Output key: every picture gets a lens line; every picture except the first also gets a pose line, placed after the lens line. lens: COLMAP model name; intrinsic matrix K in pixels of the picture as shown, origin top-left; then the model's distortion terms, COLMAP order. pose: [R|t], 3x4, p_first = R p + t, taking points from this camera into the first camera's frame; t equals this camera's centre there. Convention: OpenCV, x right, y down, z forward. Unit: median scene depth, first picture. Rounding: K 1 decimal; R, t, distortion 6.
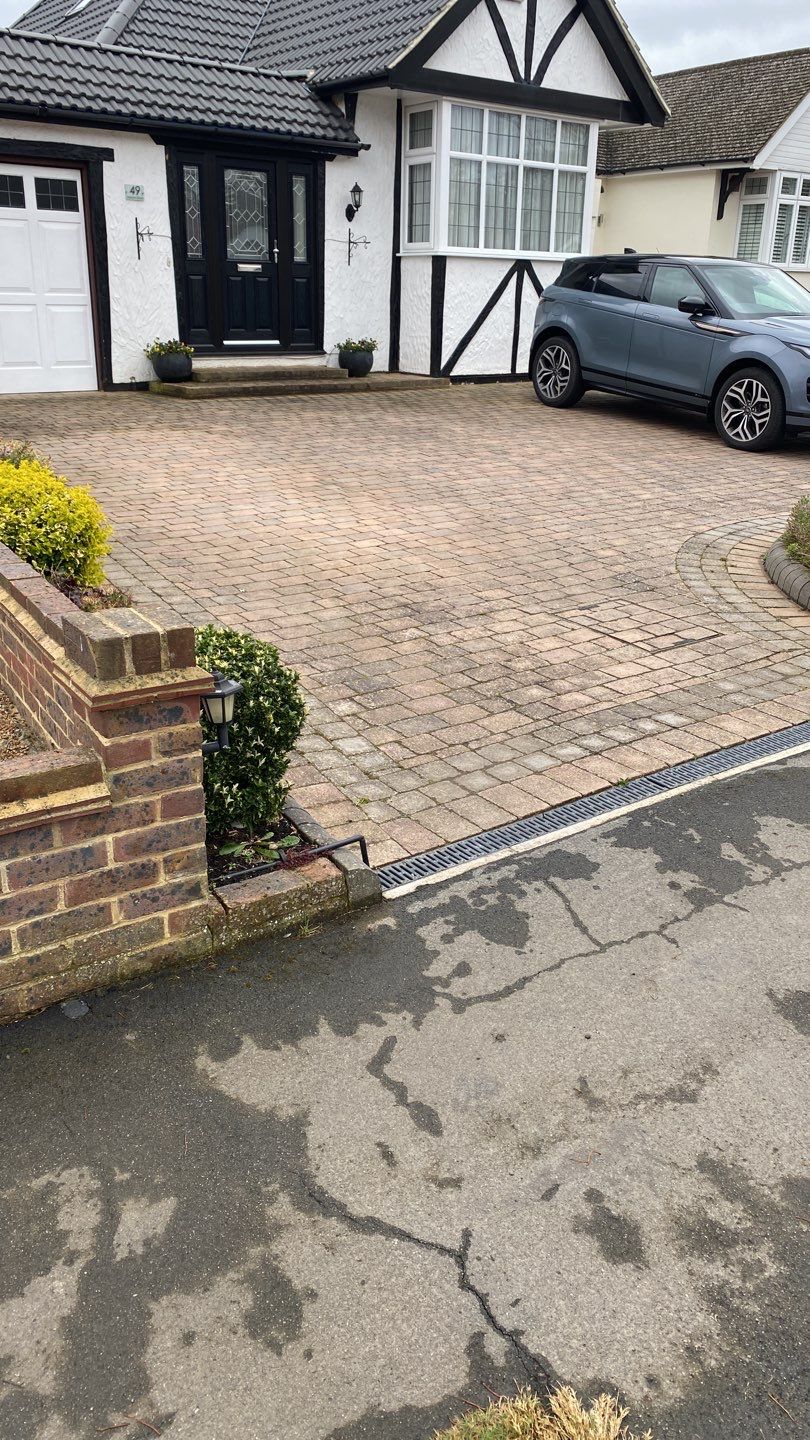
lens RADIAL K [[1109.6, 0, 405.0], [0, 1109.6, 720.0], [0, 0, 1]] dist [0.022825, -0.008910]
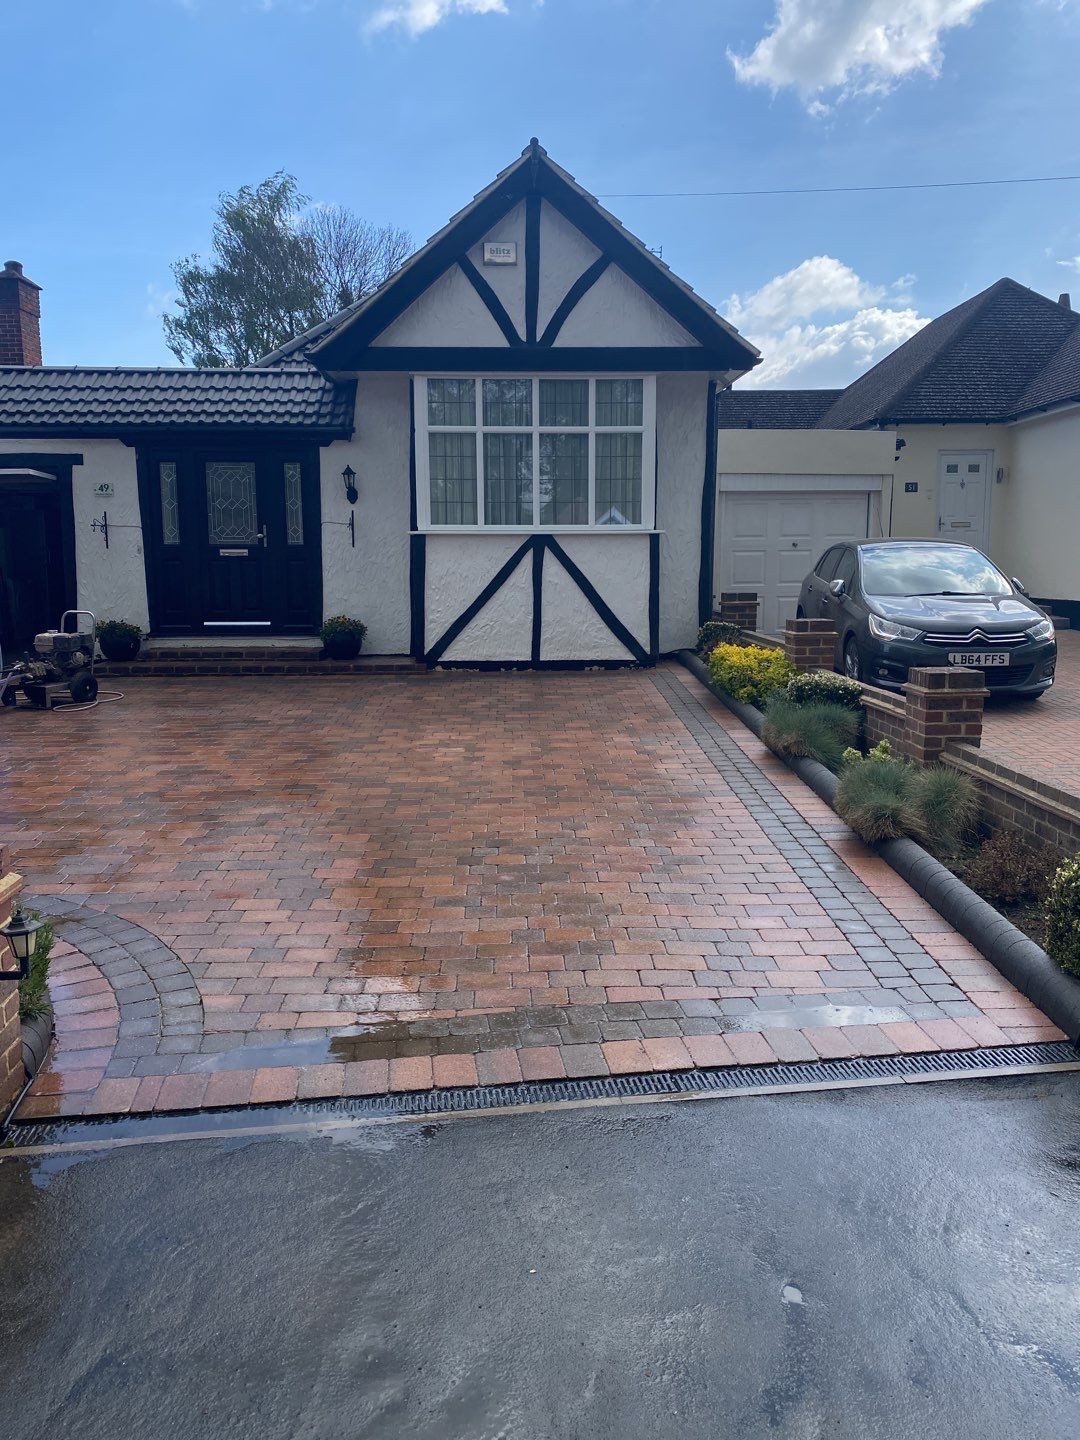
lens RADIAL K [[1099.2, 0, 540.0], [0, 1099.2, 720.0], [0, 0, 1]] dist [0.083371, -0.152265]
pose [[0.809784, 0.061321, -0.583514, 0.672327], [-0.192554, 0.967216, -0.165577, -0.151641], [0.554231, 0.246440, 0.795044, 0.406774]]
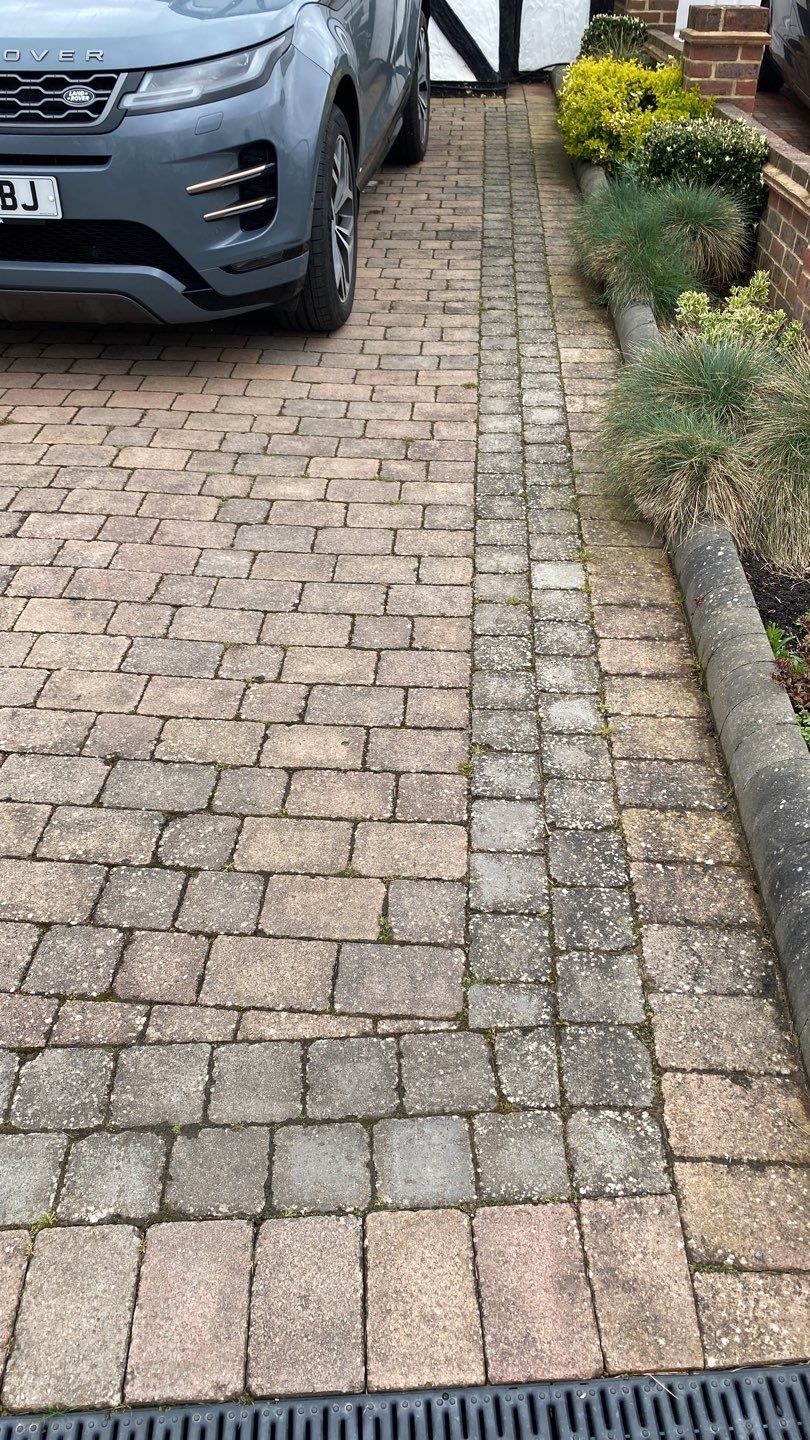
lens RADIAL K [[1109.6, 0, 405.0], [0, 1109.6, 720.0], [0, 0, 1]] dist [0.022825, -0.008910]
pose [[0.756826, 0.364910, -0.542269, 0.620981], [-0.230378, 0.925328, 0.301153, -0.222191], [0.611671, -0.102993, 0.784380, 0.640131]]
